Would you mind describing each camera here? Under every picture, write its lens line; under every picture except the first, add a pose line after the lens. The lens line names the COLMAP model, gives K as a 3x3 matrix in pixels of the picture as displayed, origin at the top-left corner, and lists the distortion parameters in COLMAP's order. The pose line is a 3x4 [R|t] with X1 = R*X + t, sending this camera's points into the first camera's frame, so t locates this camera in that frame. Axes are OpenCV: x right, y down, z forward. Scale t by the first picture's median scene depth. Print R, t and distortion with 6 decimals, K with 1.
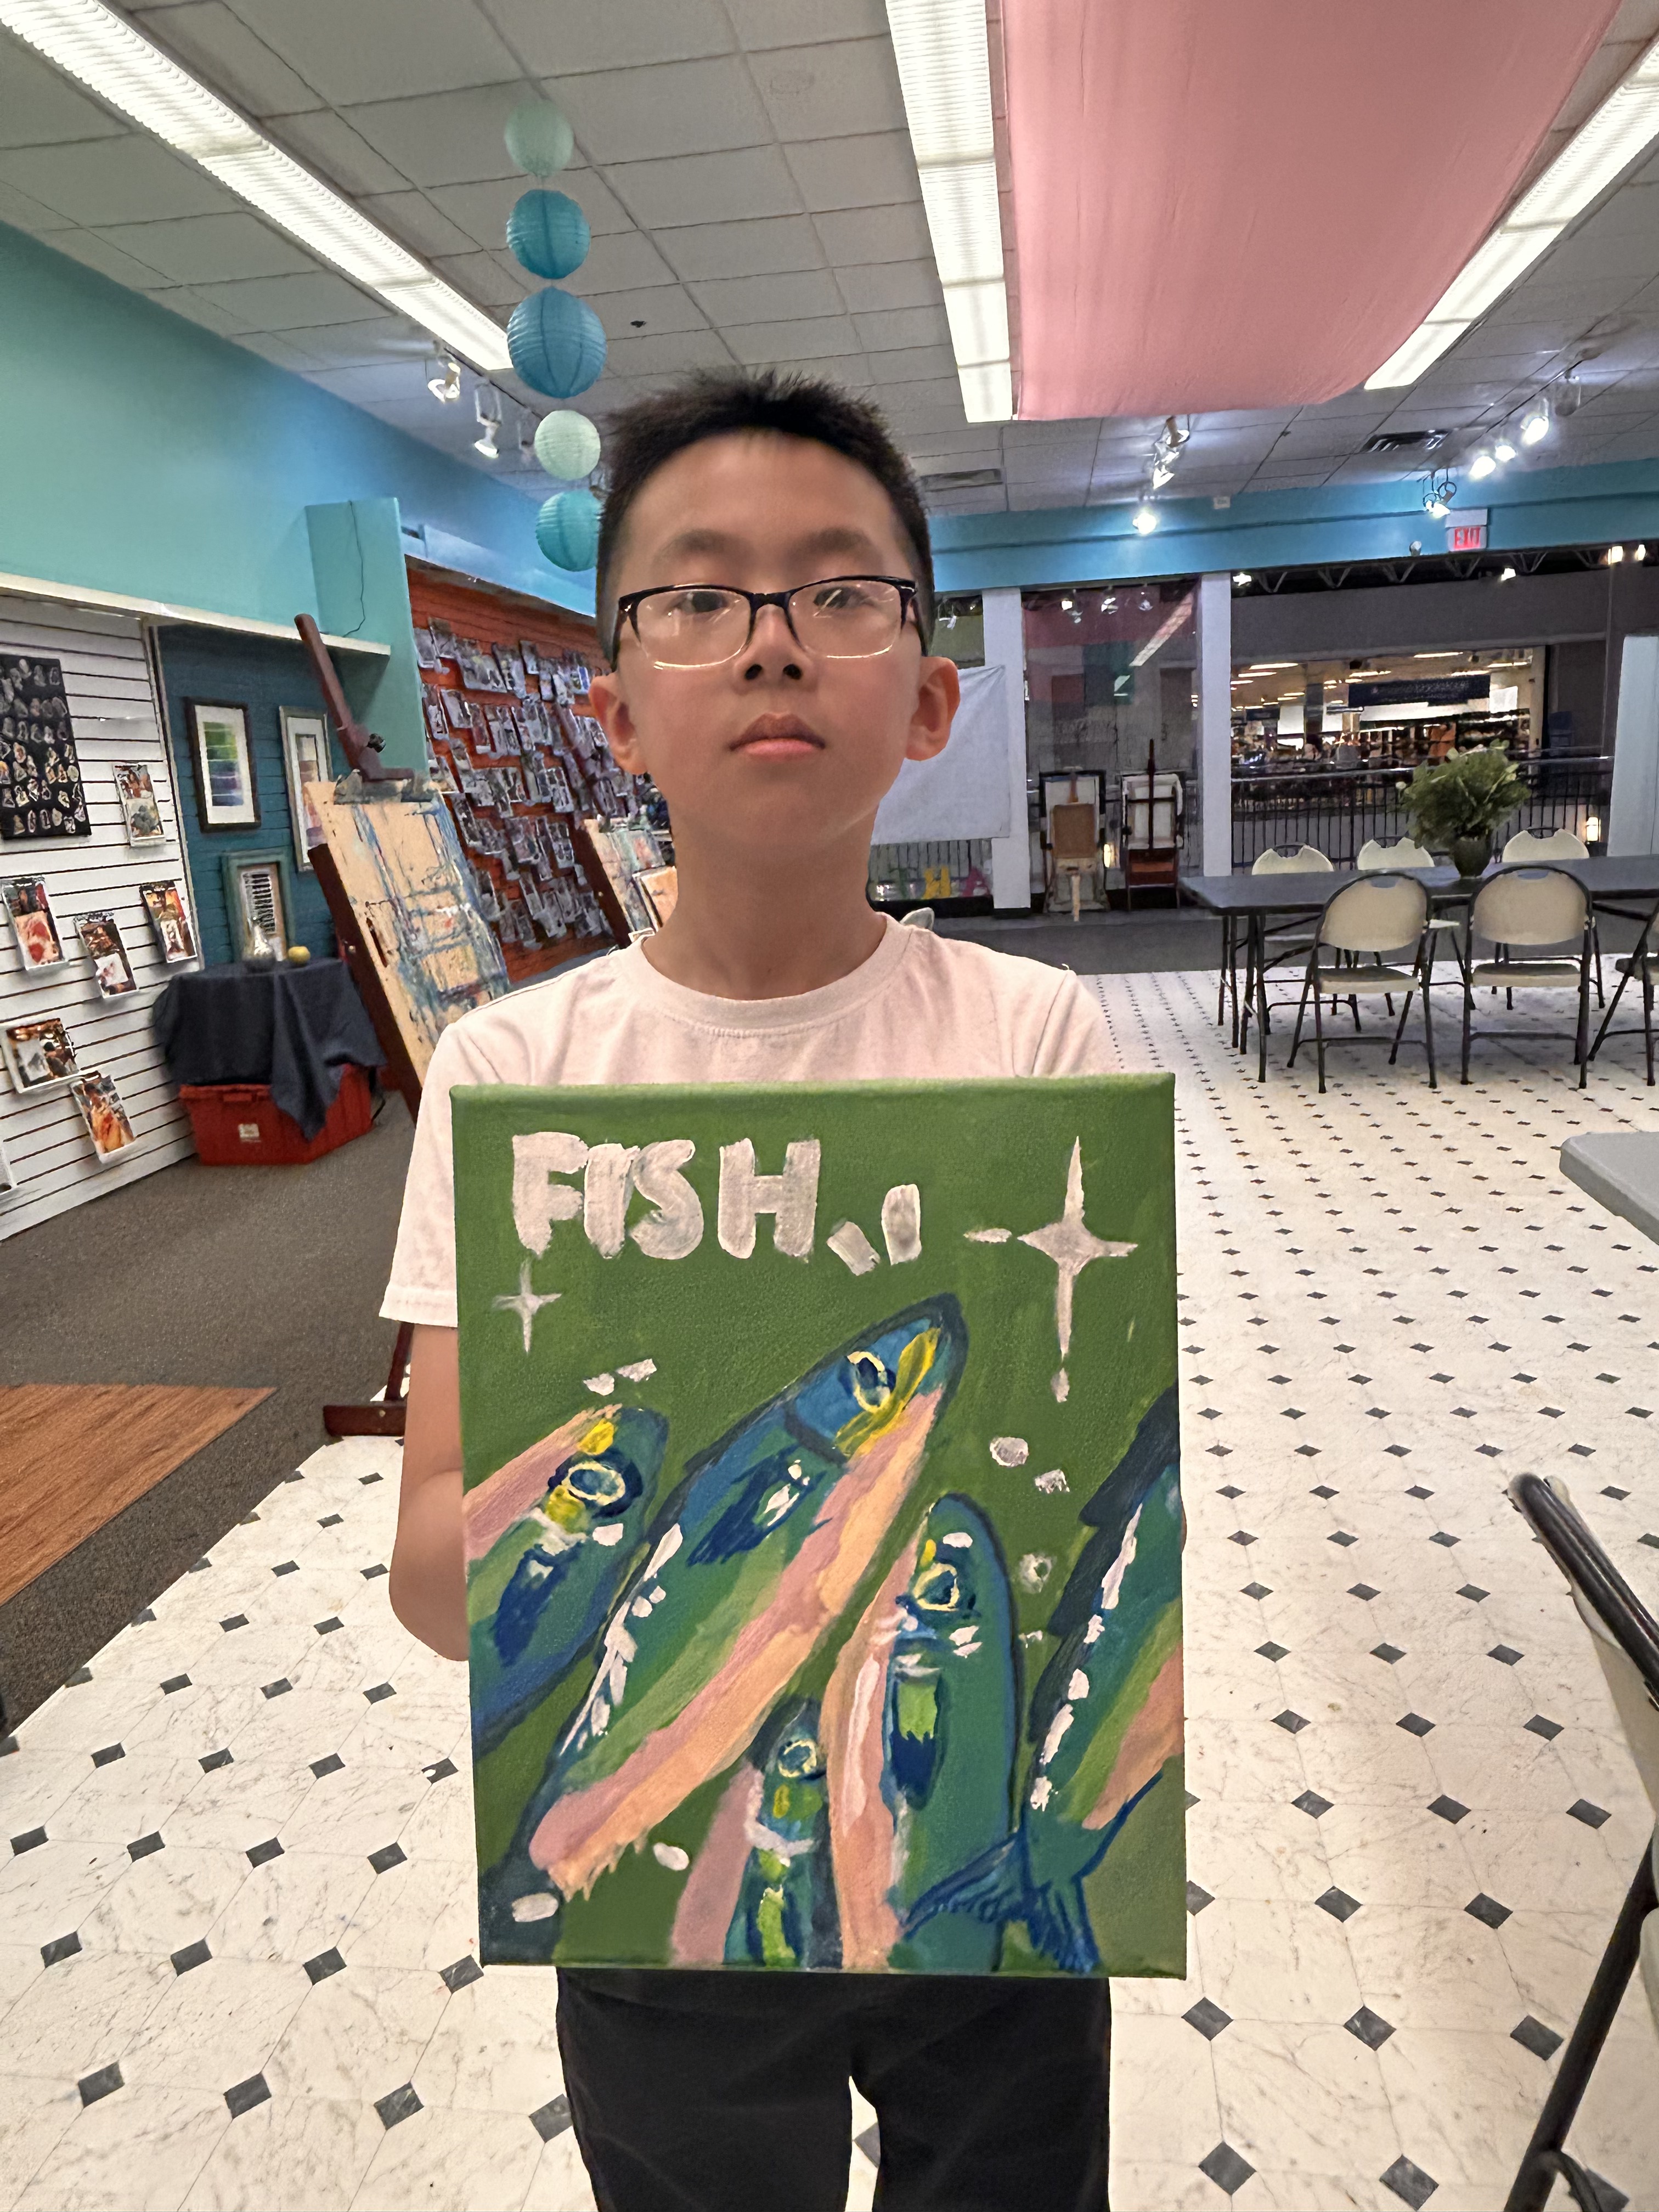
lens RADIAL K [[1403.7, 0, 829.5], [0, 1403.7, 1106.0], [0, 0, 1]] dist [0.000066, -0.000129]
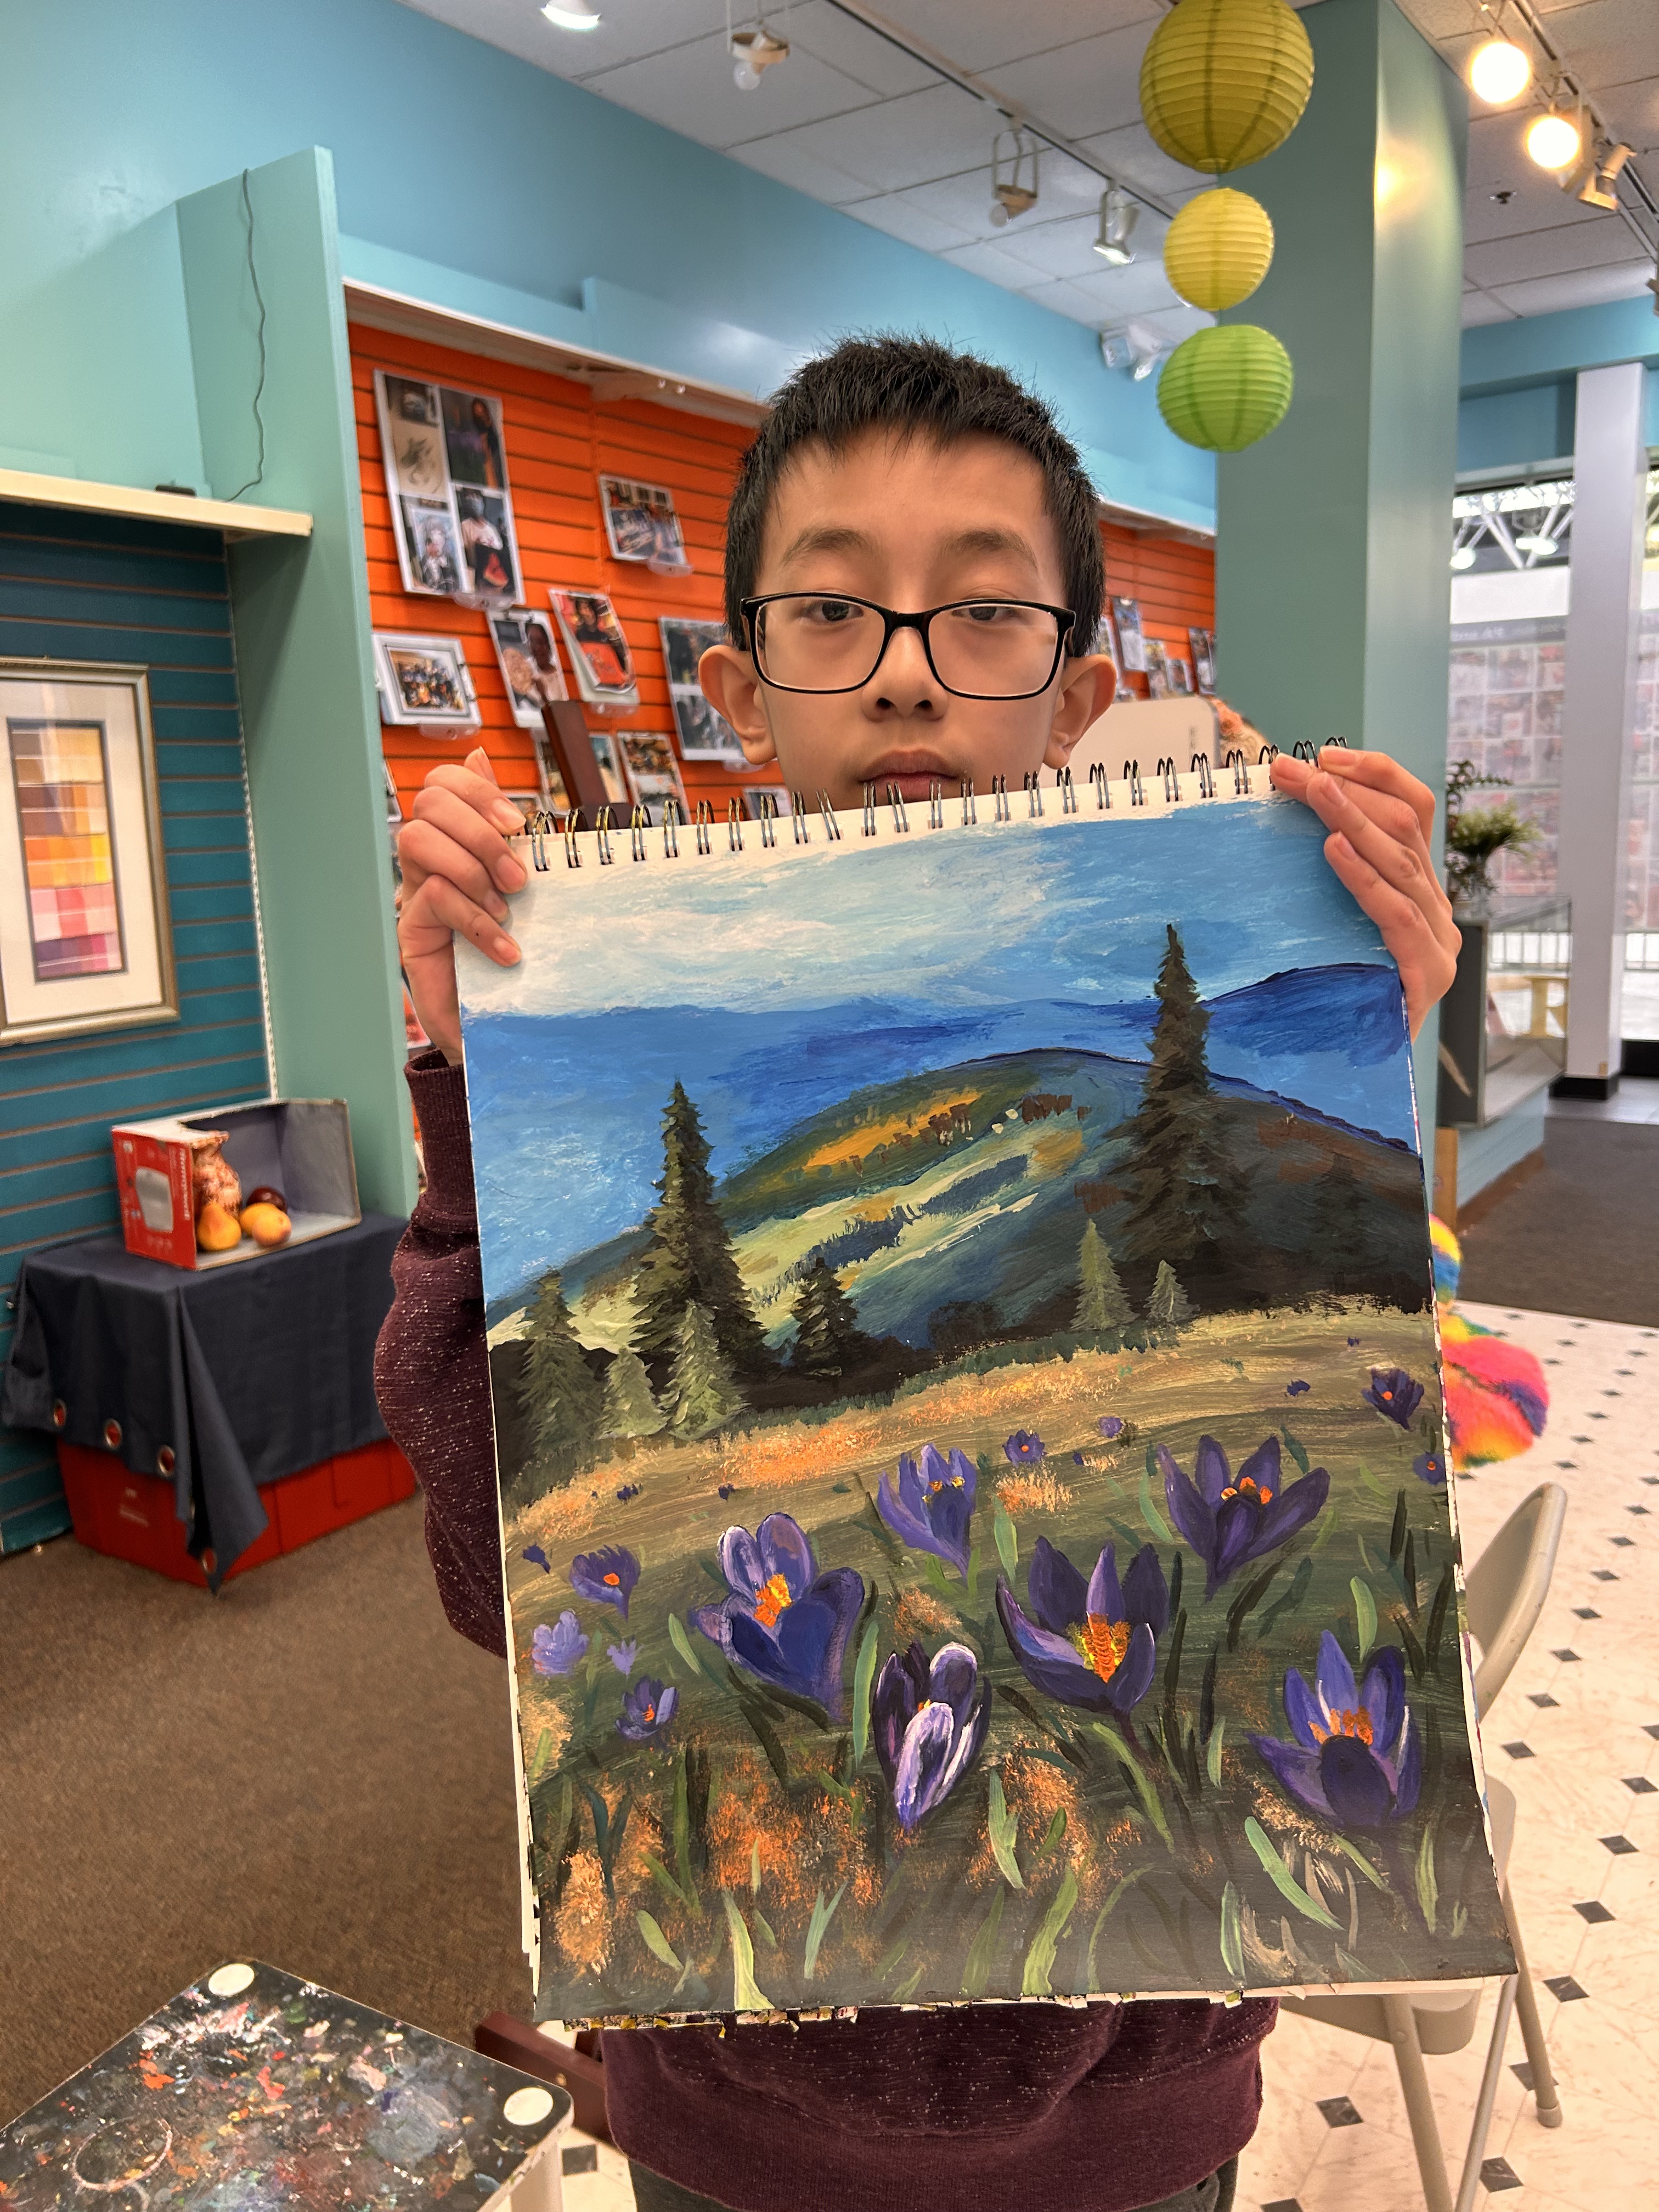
lens RADIAL K [[1724.7, 0, 829.5], [0, 1724.7, 1106.0], [0, 0, 1]] dist [0.003480, 0.005522]
pose [[0.902973, 0.099499, -0.418019, 0.044933], [-0.115006, 0.993292, -0.011998, -0.114827], [0.414021, 0.058908, 0.908359, 0.428554]]
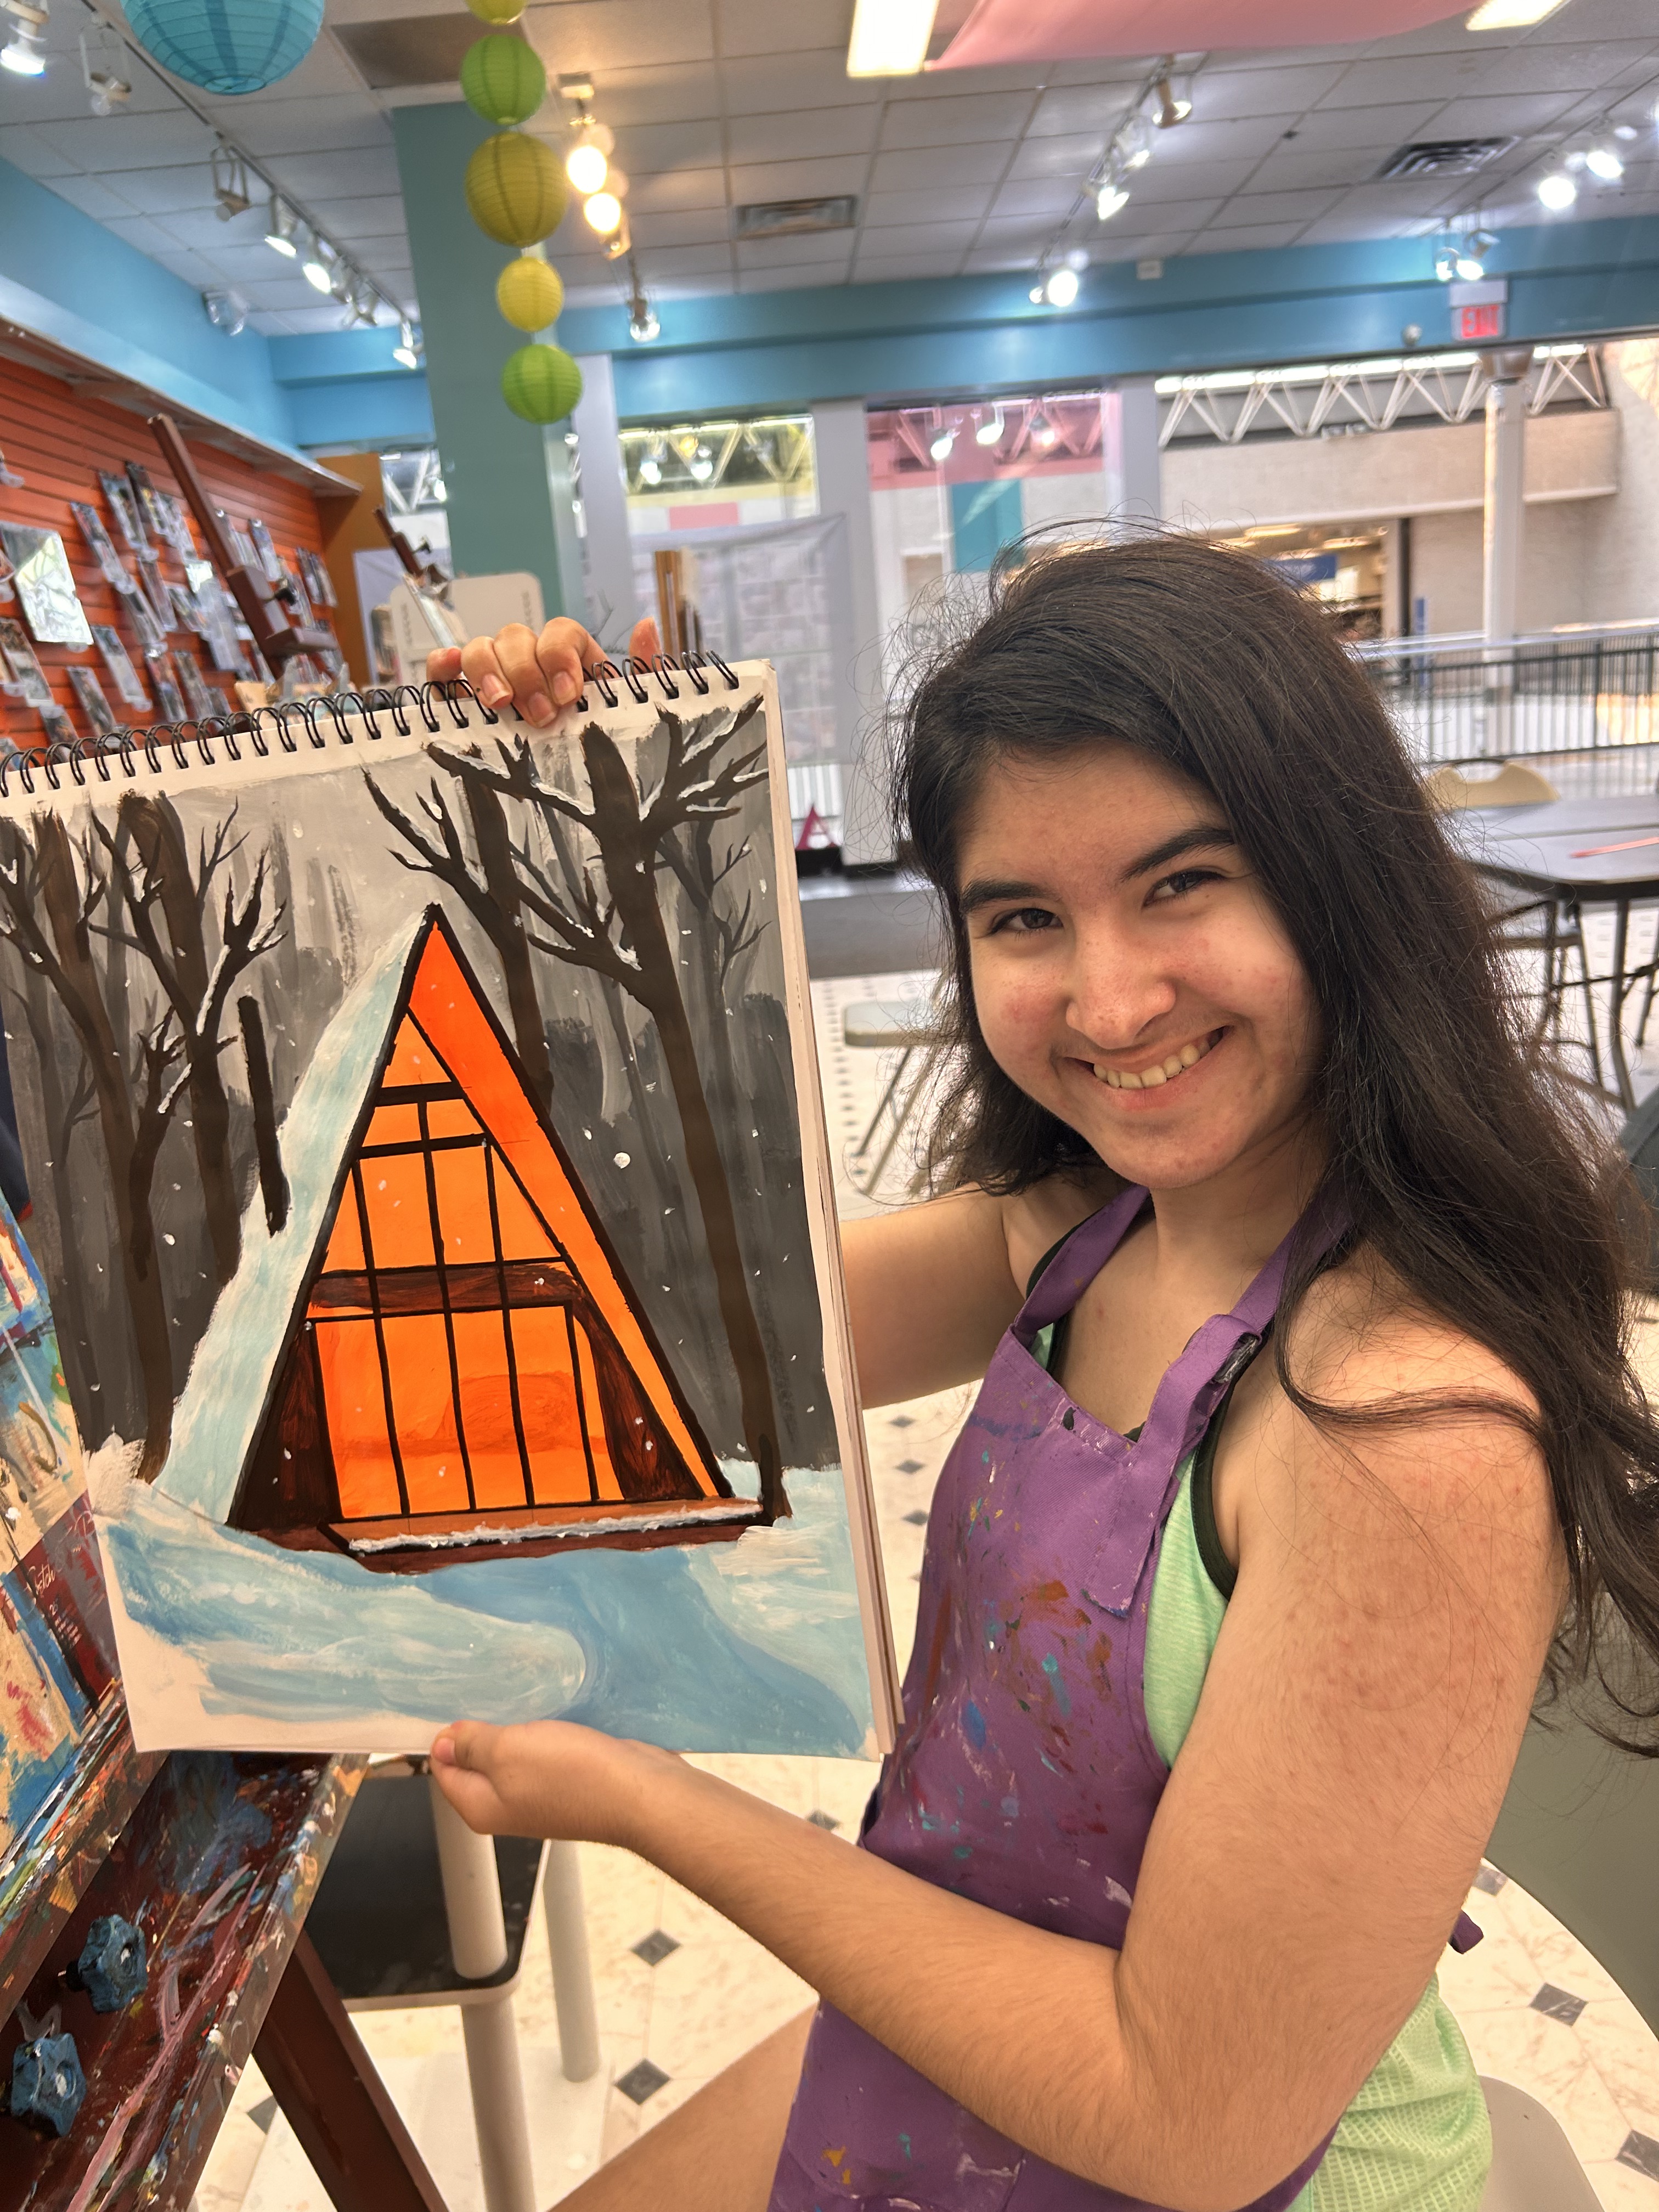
lens RADIAL K [[1724.7, 0, 829.5], [0, 1724.7, 1106.0], [0, 0, 1]] dist [0.003480, 0.005522]
pose [[0.984264, -0.068562, 0.162860, -0.052366], [0.068995, 0.997613, 0.003003, -0.032106], [-0.162677, 0.008280, 0.986645, 0.206923]]
